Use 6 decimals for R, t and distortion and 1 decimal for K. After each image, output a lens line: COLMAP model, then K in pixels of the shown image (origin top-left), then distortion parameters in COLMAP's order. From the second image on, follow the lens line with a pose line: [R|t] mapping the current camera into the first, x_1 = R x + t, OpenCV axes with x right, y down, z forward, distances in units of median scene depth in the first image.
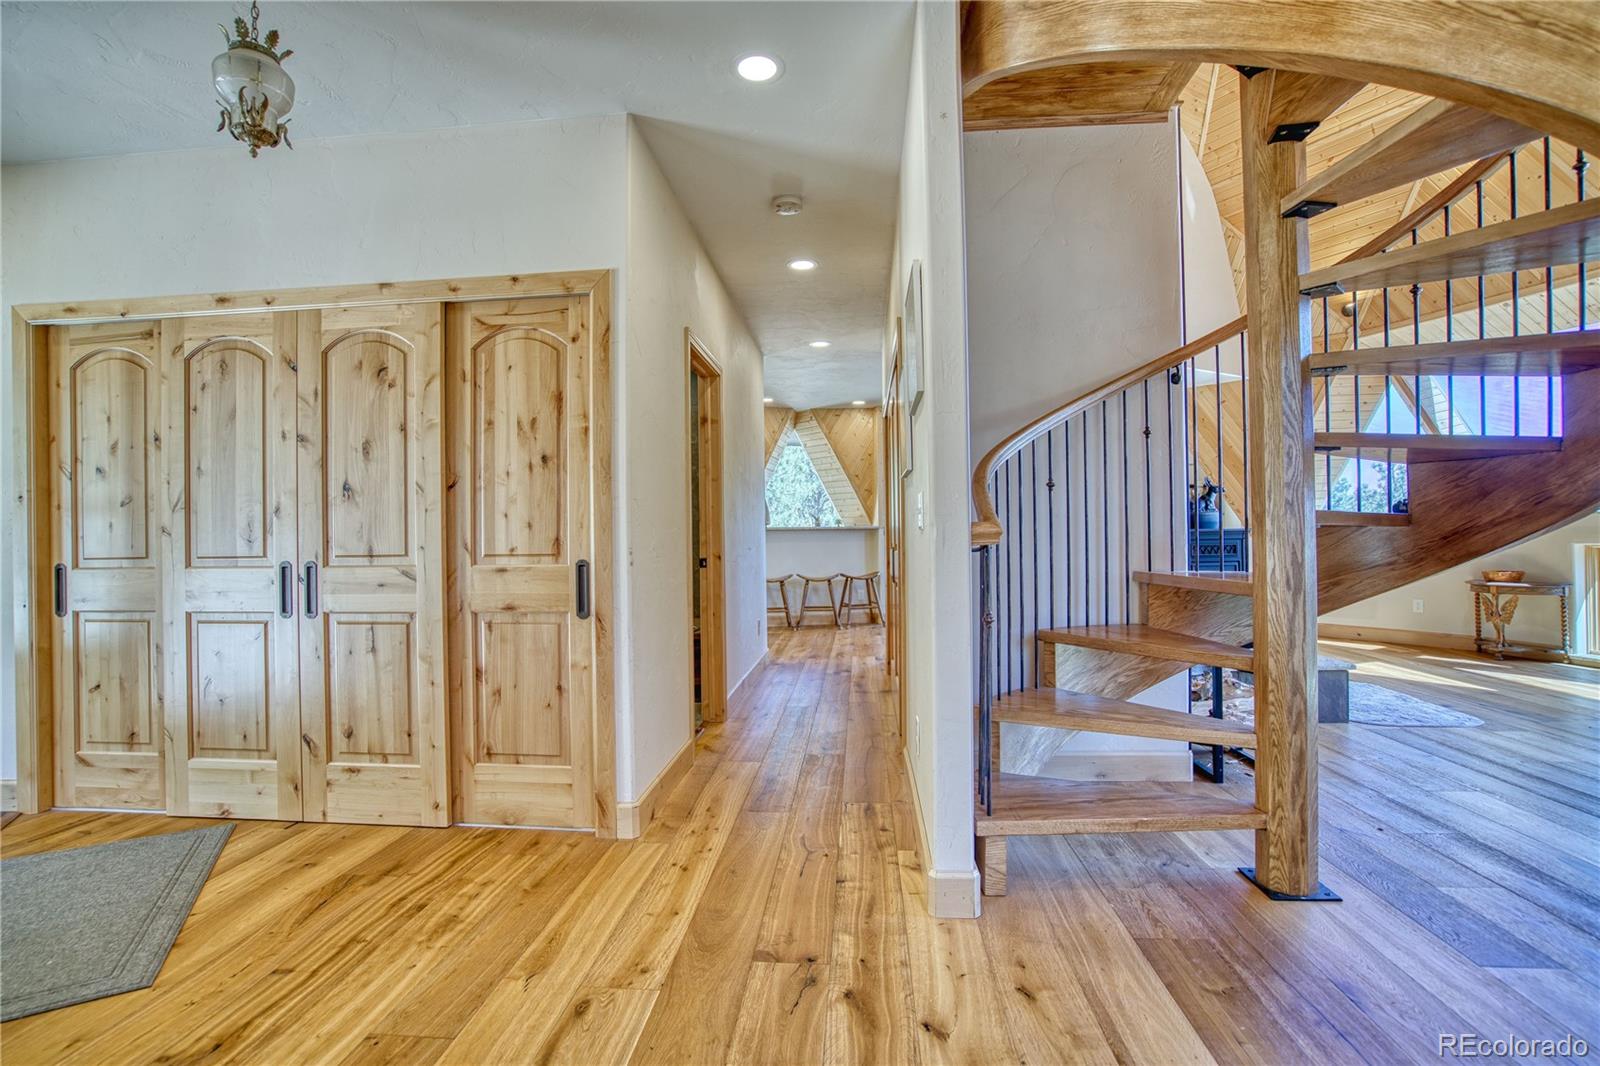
lens RADIAL K [[737.0, 0, 794.3], [0, 737.0, 528.9], [0, 0, 1]] dist [-0.054969, 0.019201]
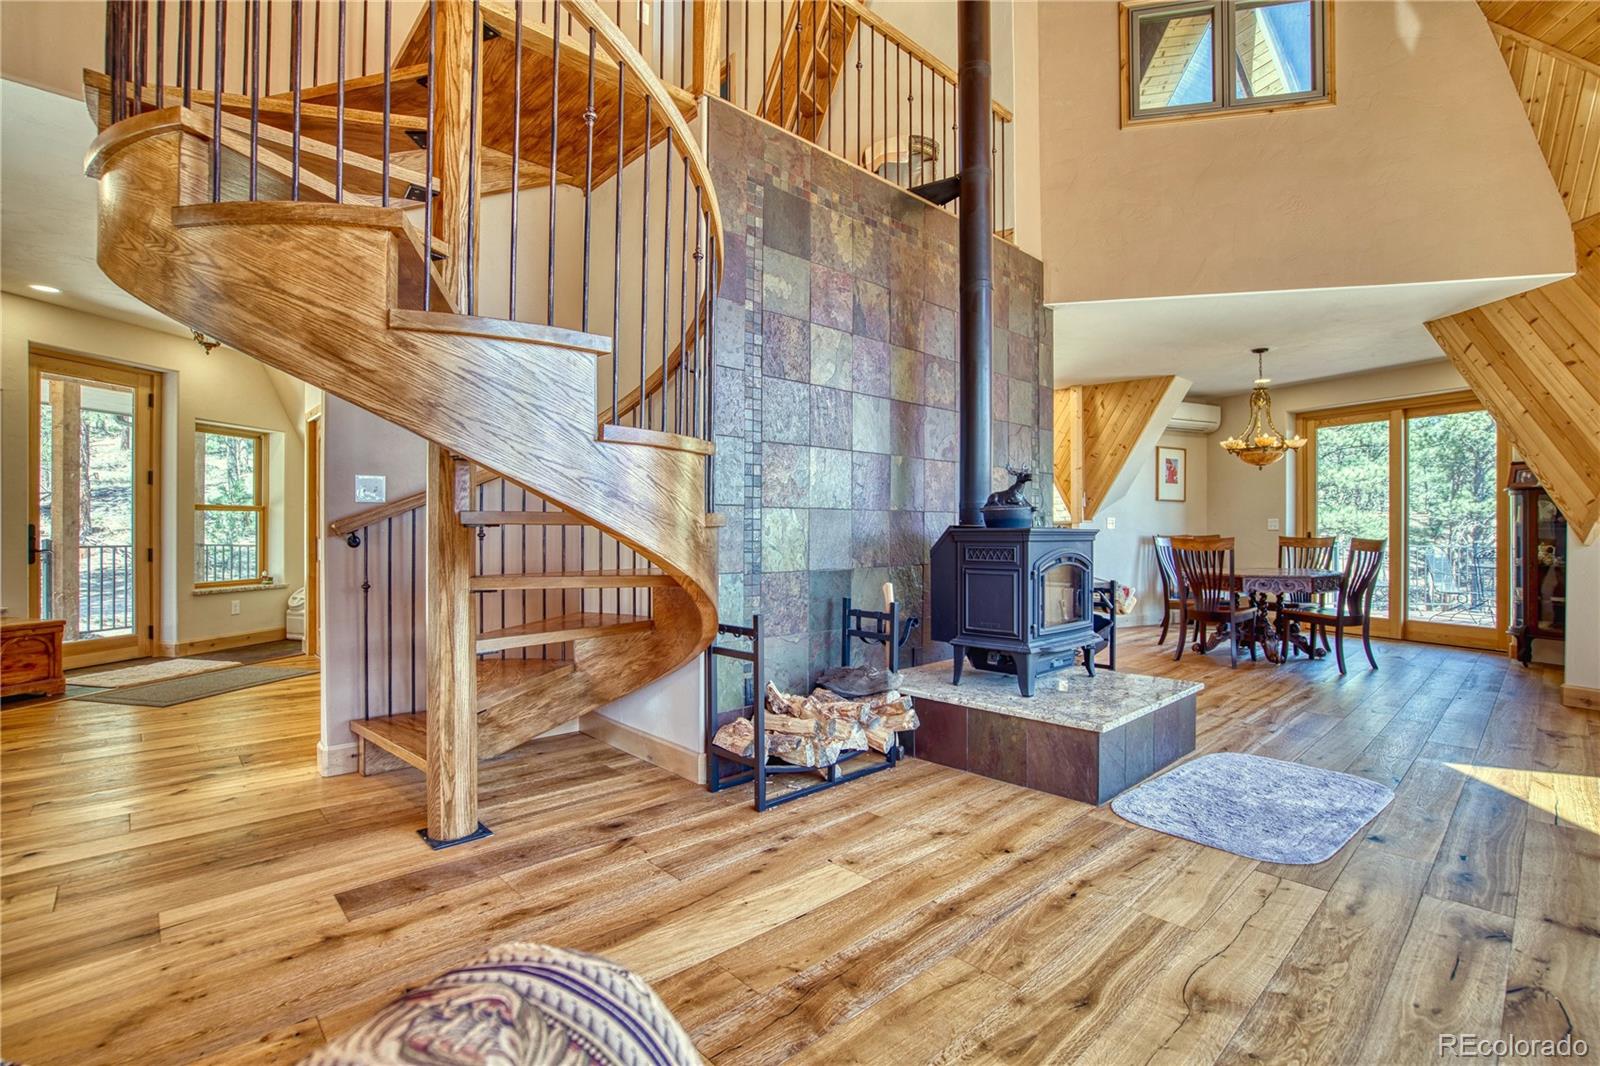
lens RADIAL K [[737.0, 0, 794.3], [0, 737.0, 528.9], [0, 0, 1]] dist [-0.054969, 0.019201]
pose [[0.744675, 0.011315, -0.667331, 1.348285], [-0.005096, 0.999924, 0.011268, -0.009929], [0.667408, -0.004990, 0.744676, 0.356354]]
